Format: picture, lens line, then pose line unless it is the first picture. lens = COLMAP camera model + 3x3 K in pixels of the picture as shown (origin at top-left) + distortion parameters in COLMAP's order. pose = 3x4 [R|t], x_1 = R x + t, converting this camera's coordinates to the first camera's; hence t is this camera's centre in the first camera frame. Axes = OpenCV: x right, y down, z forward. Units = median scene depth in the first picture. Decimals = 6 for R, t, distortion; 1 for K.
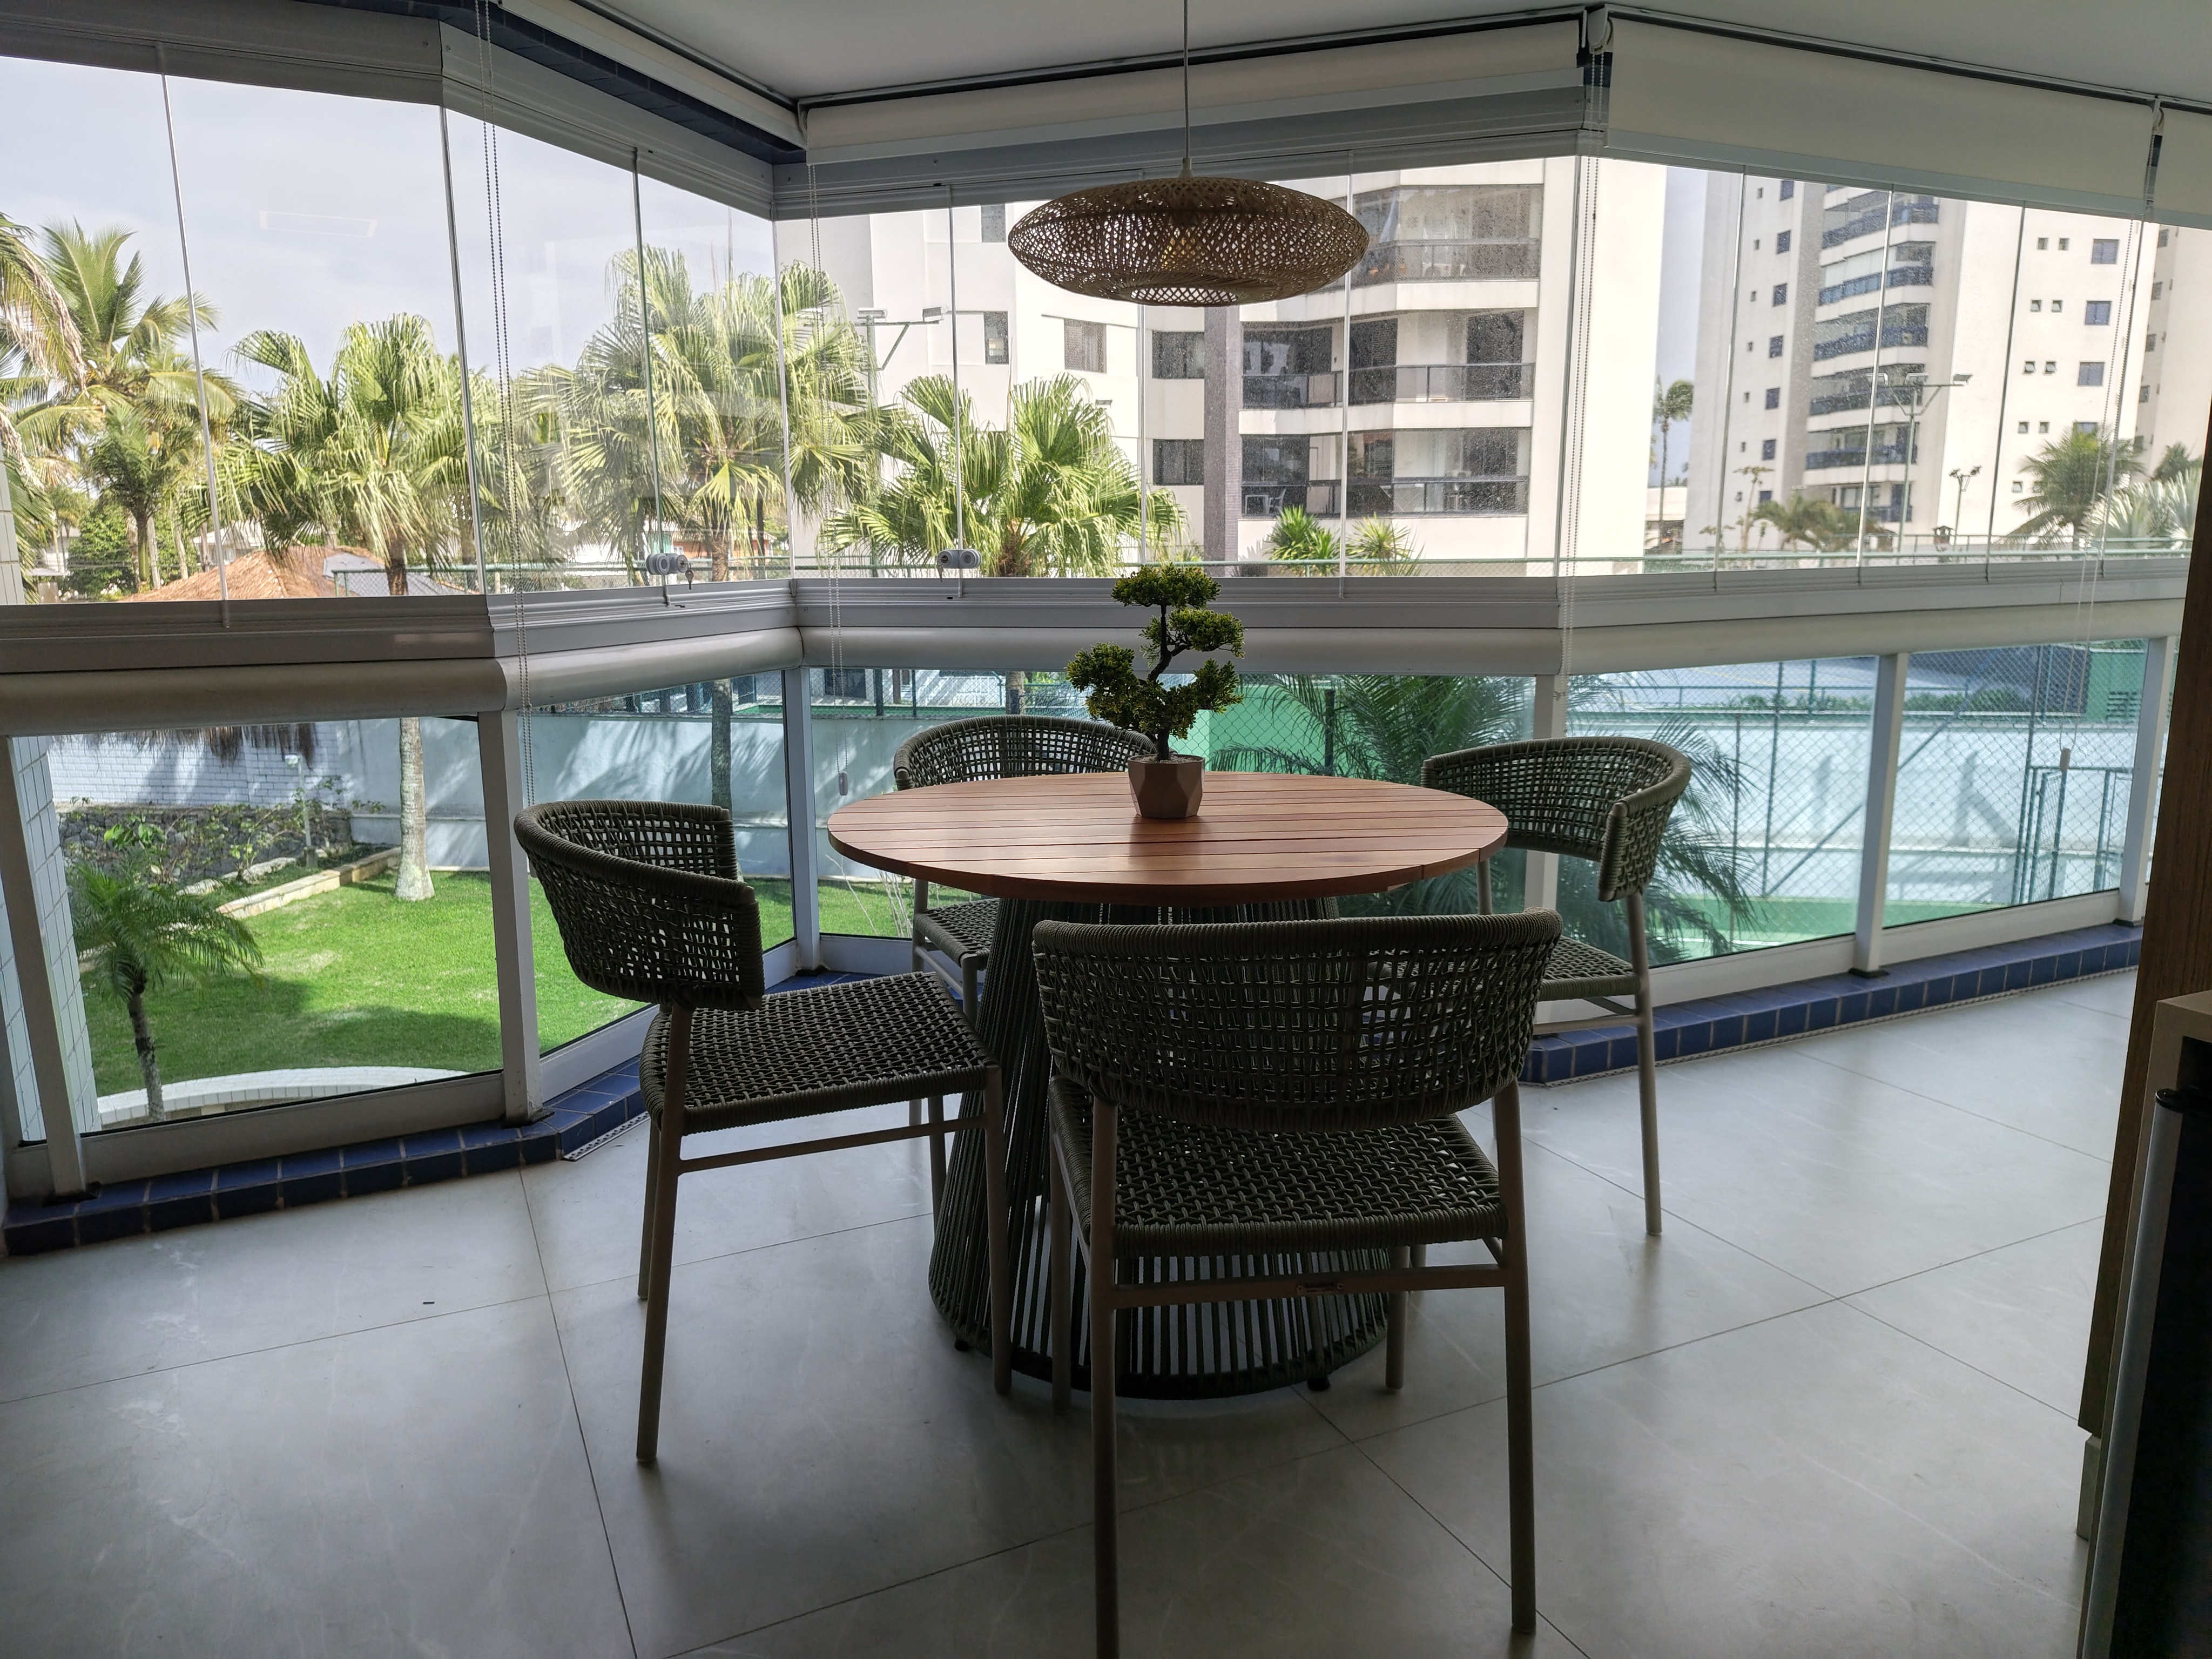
lens RADIAL K [[1526.5, 0, 1106.0], [0, 1526.5, 829.5], [0, 0, 1]] dist [0.012014, 0.002432]
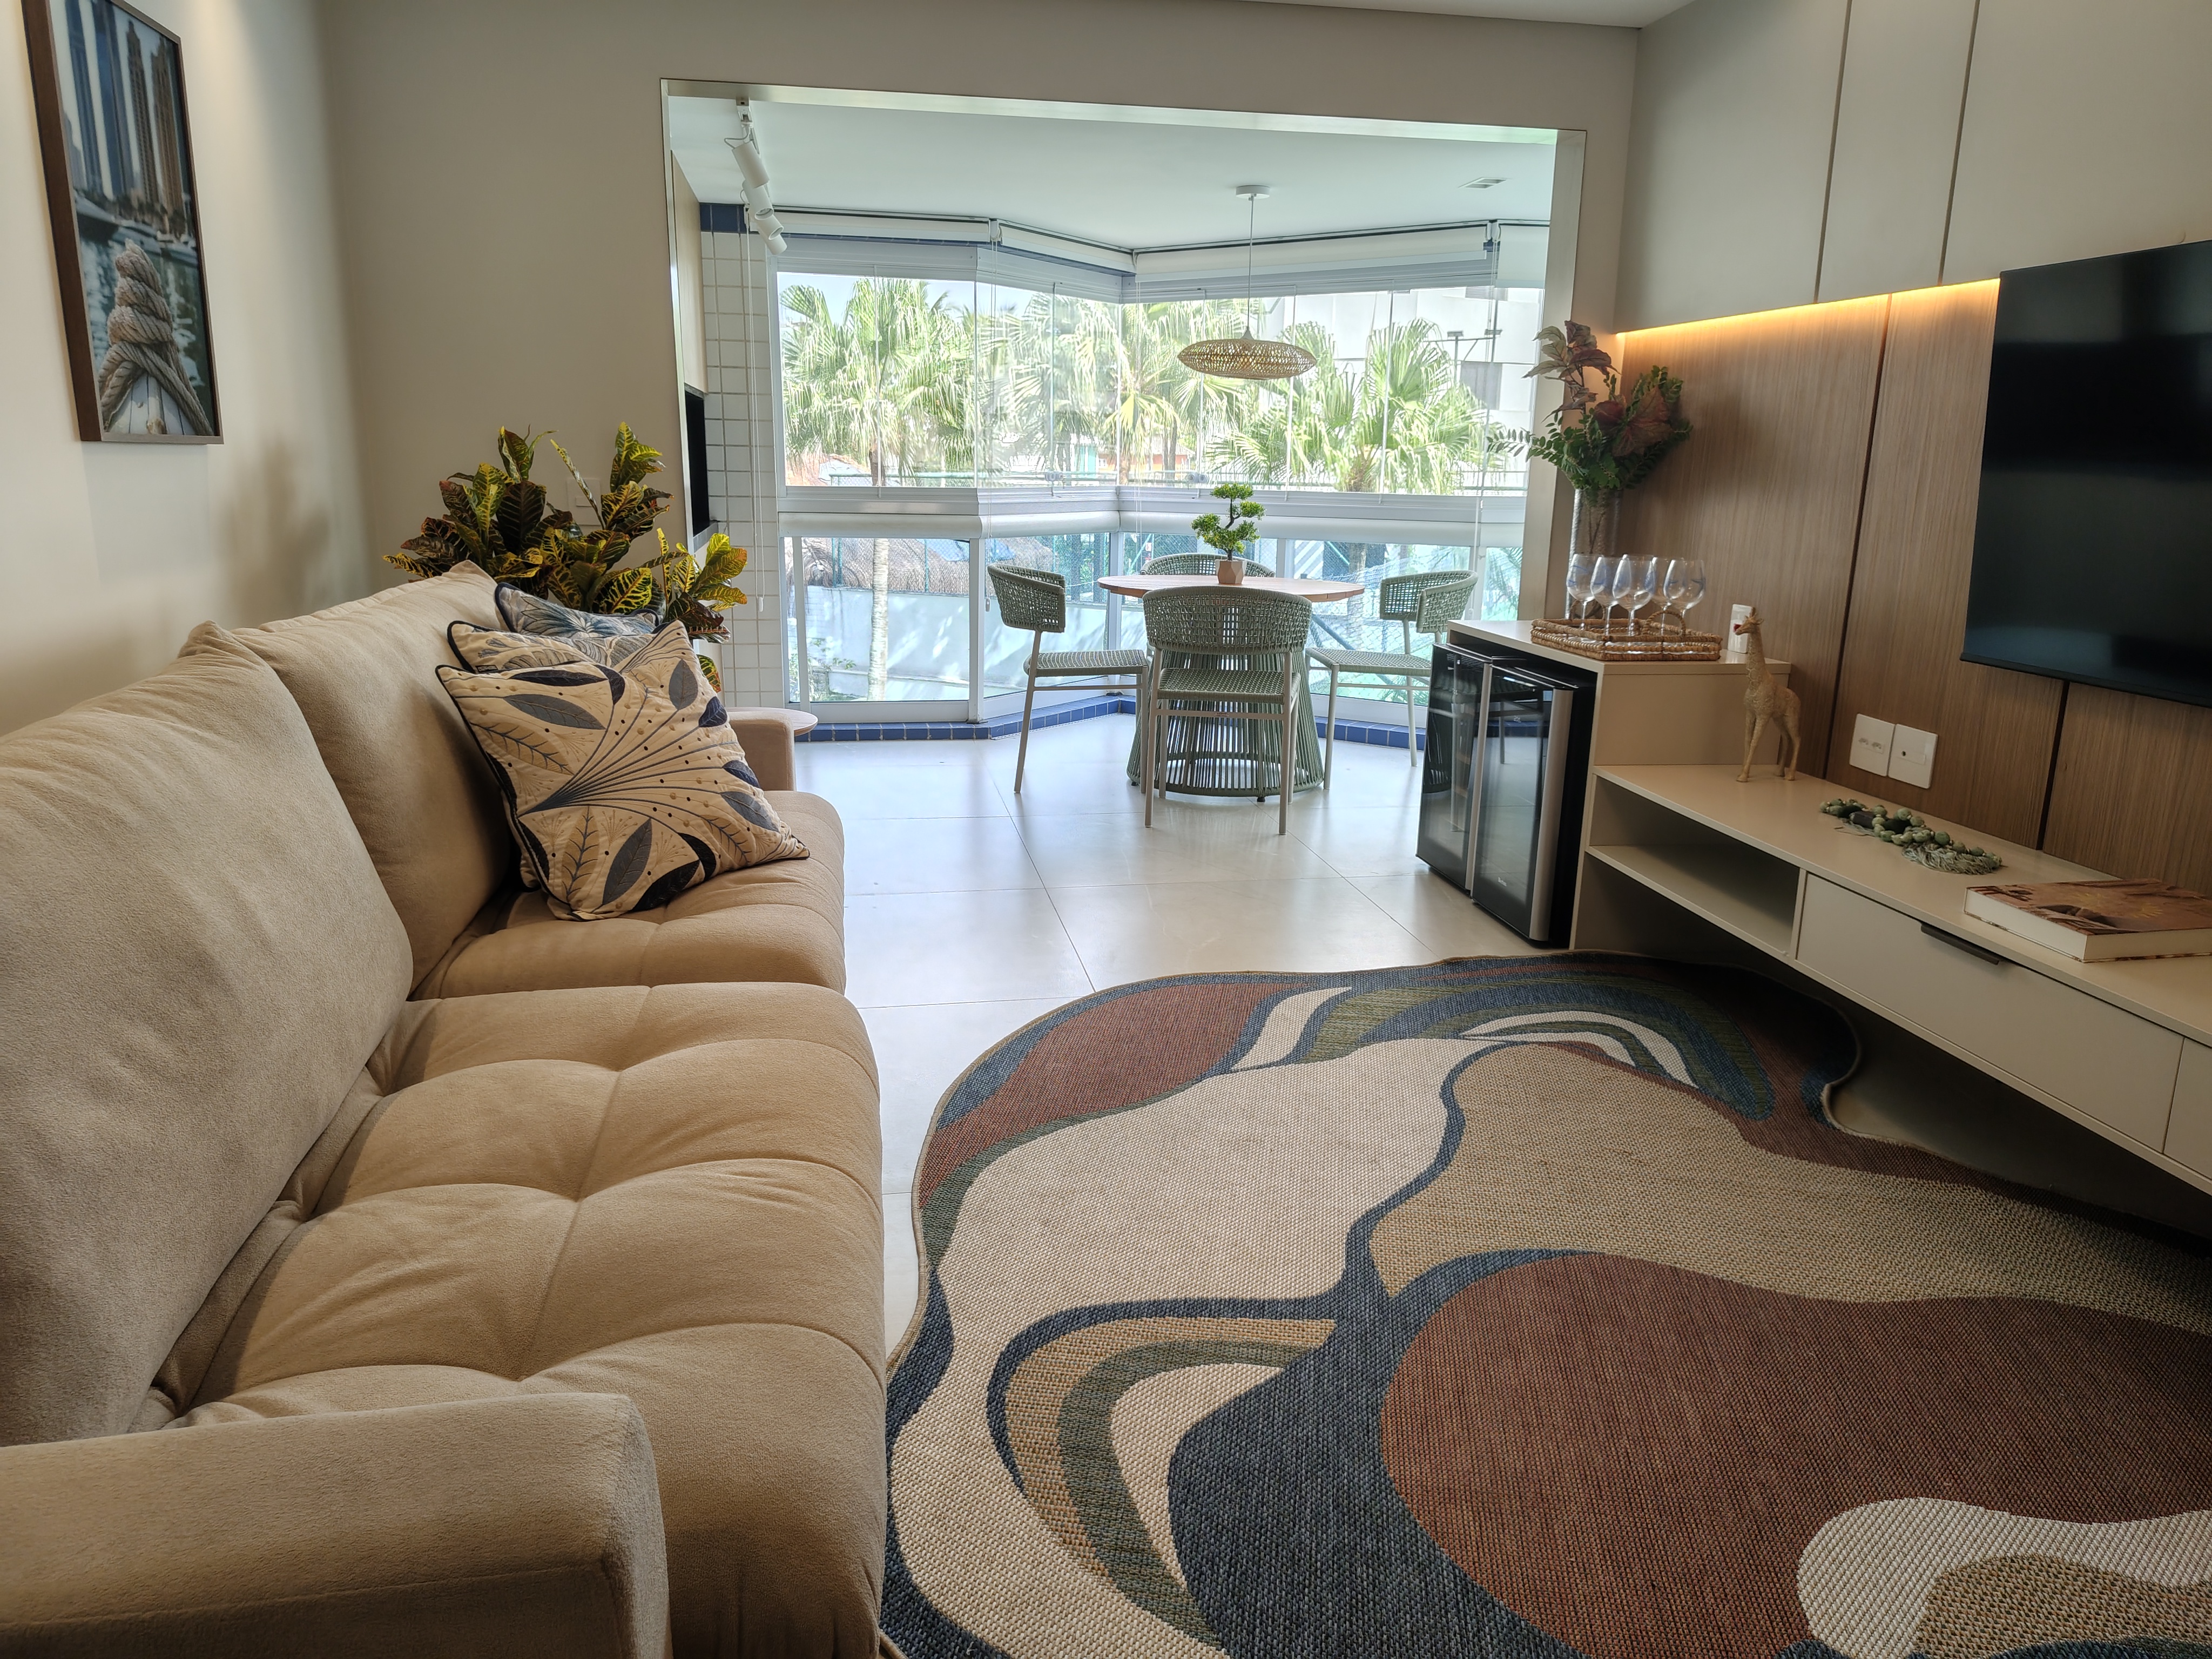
lens RADIAL K [[1539.4, 0, 1106.2], [0, 1539.4, 869.7], [0, 0, 1]] dist [-0.000494, 0.000574]
pose [[0.963705, 0.092250, -0.250524, 0.077989], [-0.073271, 0.993762, 0.084077, 0.039271], [0.256718, -0.062669, 0.964453, -0.229651]]
